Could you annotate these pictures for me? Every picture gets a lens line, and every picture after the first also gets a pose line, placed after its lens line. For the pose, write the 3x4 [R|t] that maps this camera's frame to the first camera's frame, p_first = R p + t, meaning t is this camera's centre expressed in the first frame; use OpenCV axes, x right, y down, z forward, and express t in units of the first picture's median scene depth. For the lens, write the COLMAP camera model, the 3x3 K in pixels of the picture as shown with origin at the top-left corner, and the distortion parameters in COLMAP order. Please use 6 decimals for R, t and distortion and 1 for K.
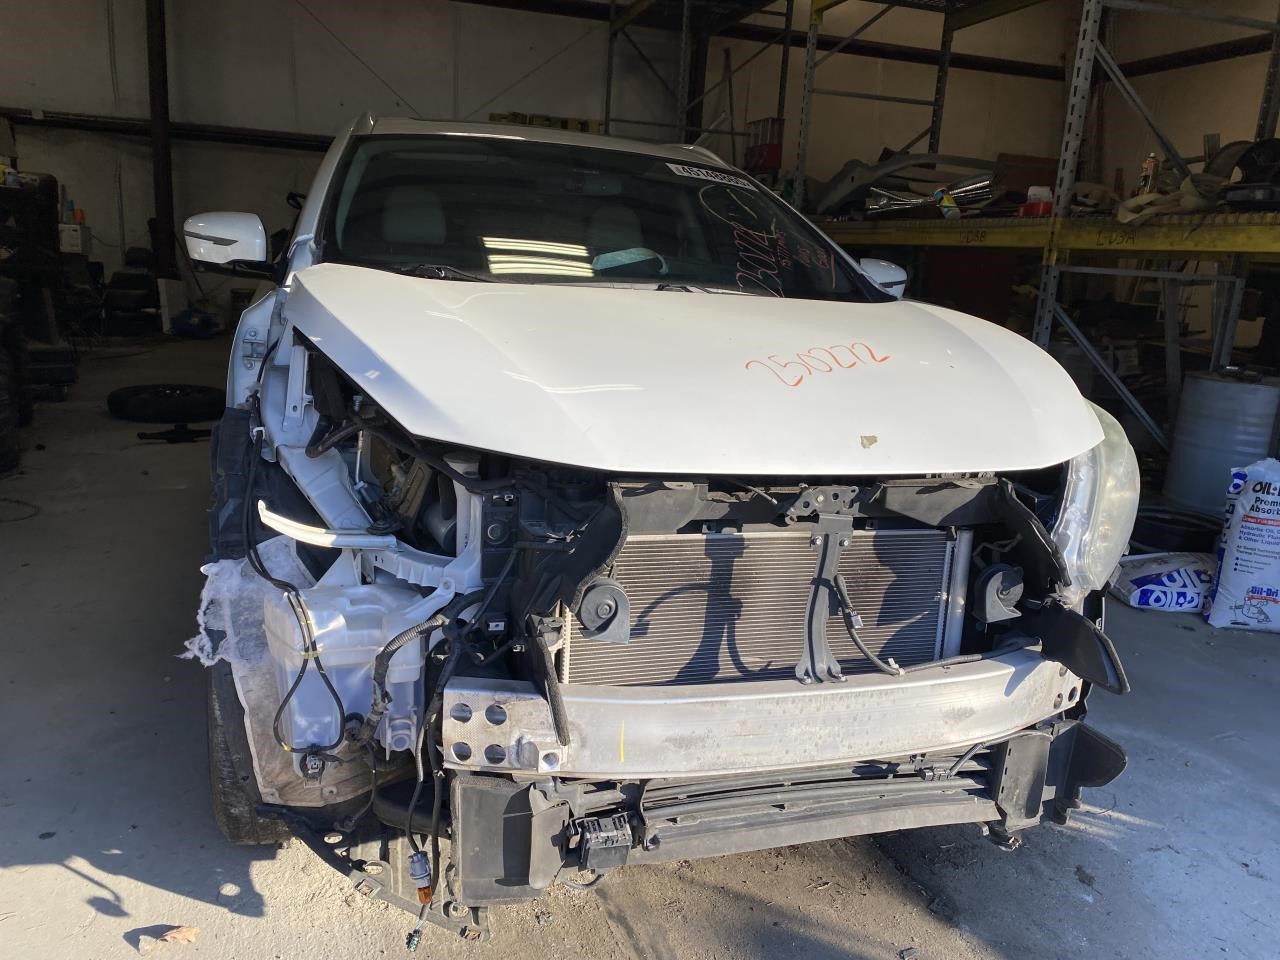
lens RADIAL K [[971.8, 0, 638.9], [0, 971.8, 475.7], [0, 0, 1]] dist [0.038101, -0.031321]
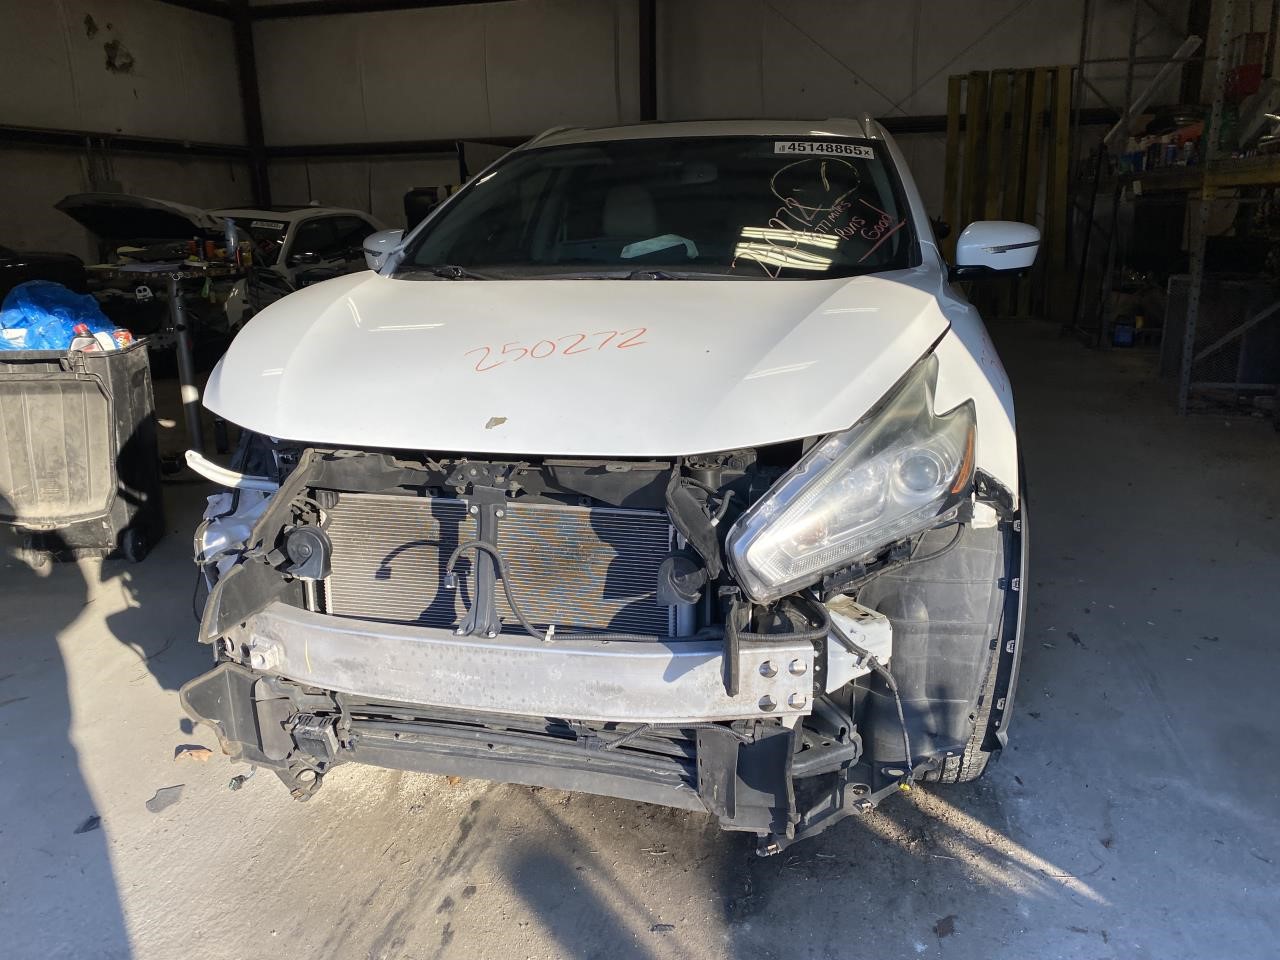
lens RADIAL K [[971.8, 0, 656.2], [0, 971.8, 446.2], [0, 0, 1]] dist [0.038101, -0.031321]
pose [[0.847385, 0.044670, -0.529096, 0.891139], [-0.043348, 0.998949, 0.014912, -0.029872], [0.529206, 0.010299, 0.848431, 0.149308]]
